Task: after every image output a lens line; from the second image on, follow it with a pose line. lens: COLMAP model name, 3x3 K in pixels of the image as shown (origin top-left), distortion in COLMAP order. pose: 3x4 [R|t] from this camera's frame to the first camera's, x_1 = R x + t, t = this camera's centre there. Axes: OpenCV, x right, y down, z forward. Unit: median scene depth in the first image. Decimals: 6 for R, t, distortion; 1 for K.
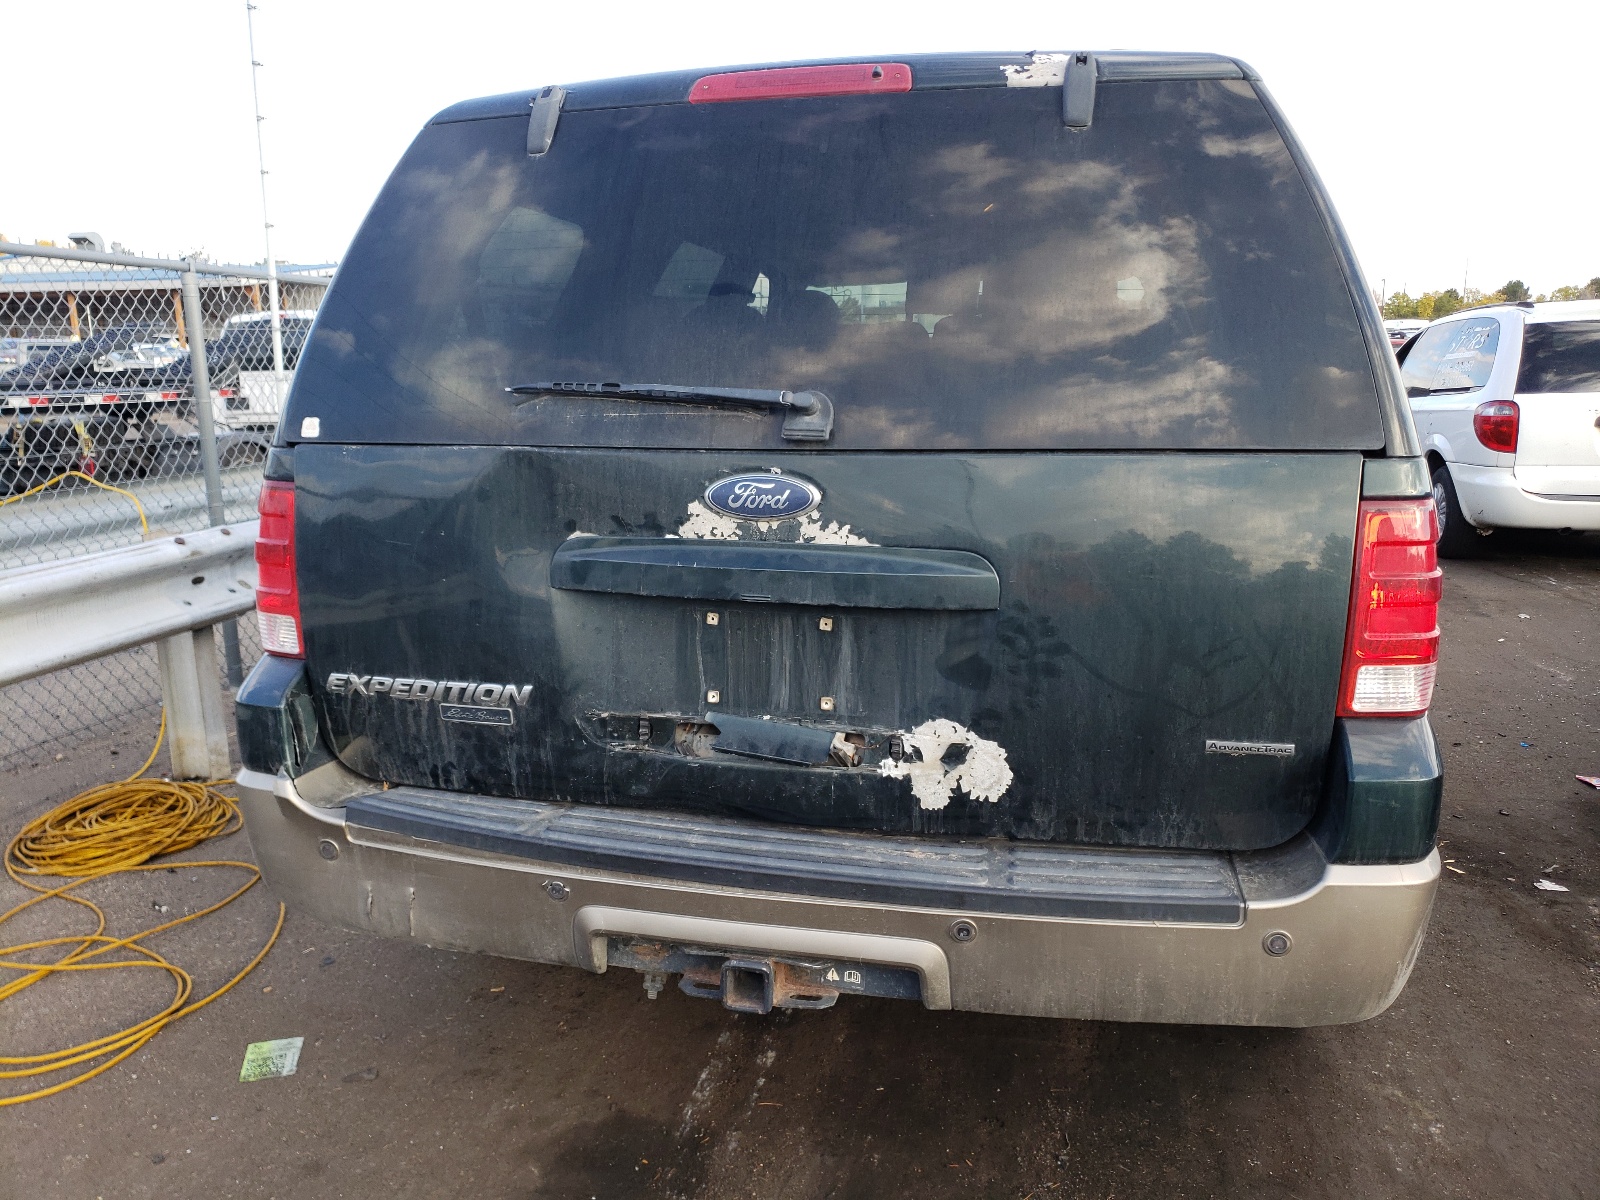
lens RADIAL K [[1329.9, 0, 717.9], [0, 1329.9, 461.8], [0, 0, 1]] dist [0.102341, -0.162454]
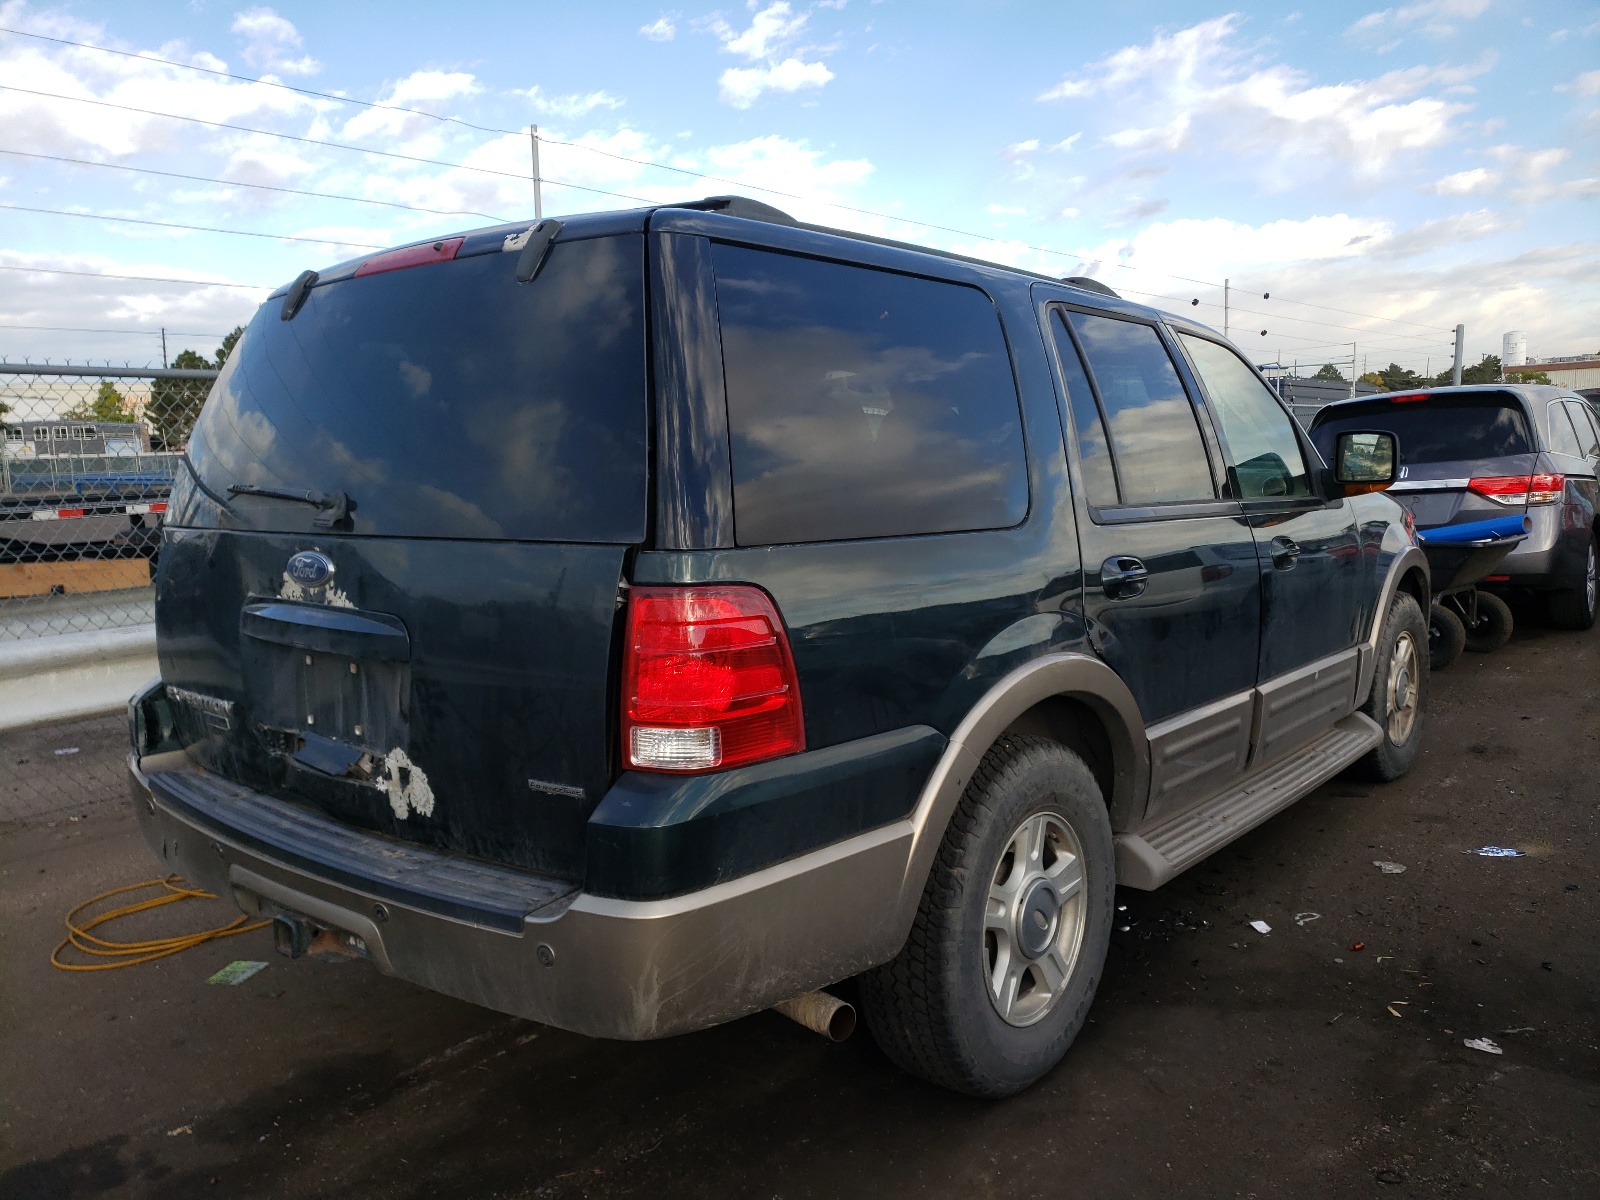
lens RADIAL K [[1294.0, 0, 778.8], [0, 1294.0, 444.2], [0, 0, 1]] dist [-0.016420, -0.013304]
pose [[0.902430, -0.013462, -0.430626, 1.000897], [-0.020427, 0.997051, -0.073977, -0.011913], [0.430351, 0.075555, 0.899494, 0.026945]]
